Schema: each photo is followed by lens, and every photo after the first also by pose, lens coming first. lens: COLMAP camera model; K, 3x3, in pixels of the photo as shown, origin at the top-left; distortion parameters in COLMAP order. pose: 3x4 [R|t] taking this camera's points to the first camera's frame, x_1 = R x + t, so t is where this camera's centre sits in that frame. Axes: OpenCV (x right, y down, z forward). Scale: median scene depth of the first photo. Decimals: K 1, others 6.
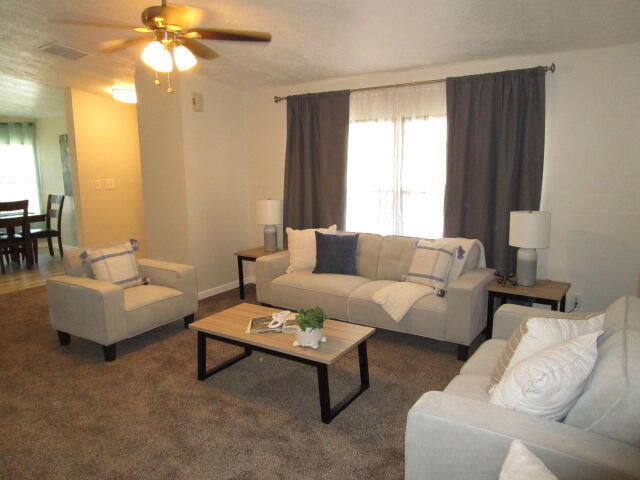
lens RADIAL K [[460.8, 0, 318.0], [0, 460.8, 239.7], [0, 0, 1]] dist [-0.011486, 0.000557]
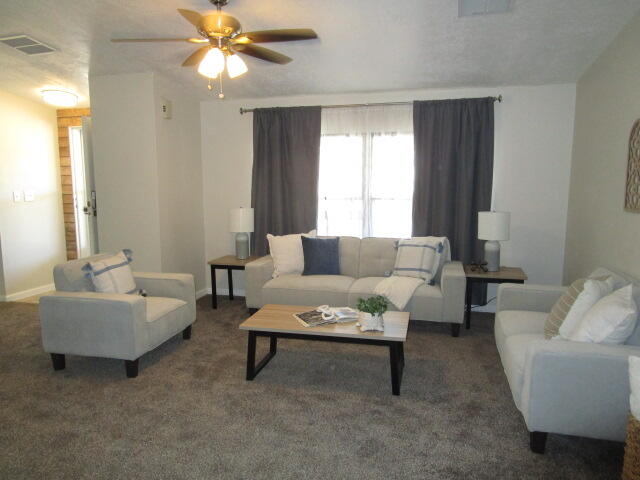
lens RADIAL K [[460.8, 0, 318.3], [0, 460.8, 237.7], [0, 0, 1]] dist [-0.011486, 0.000557]
pose [[0.945702, -0.033425, 0.323313, -0.357668], [0.046882, 0.998324, -0.033921, 0.027156], [-0.321637, 0.047236, 0.945684, -0.019857]]
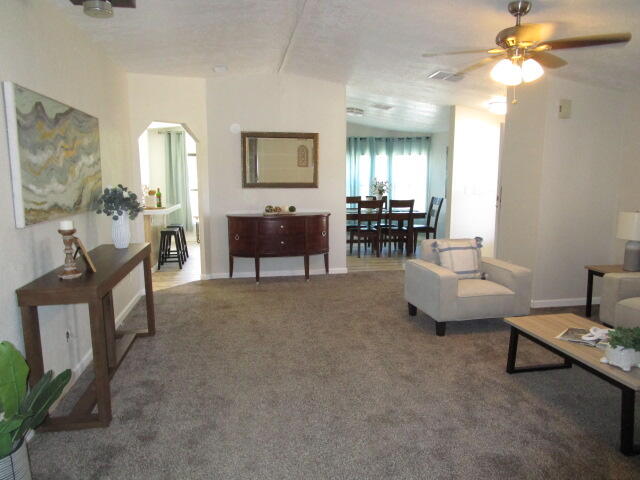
lens RADIAL K [[460.8, 0, 321.3], [0, 460.8, 237.4], [0, 0, 1]] dist [-0.011486, 0.000557]
pose [[0.697094, 0.111514, -0.708255, 0.130504], [-0.130670, 0.991046, 0.027428, 0.020185], [0.704972, 0.073427, 0.705424, -0.056913]]
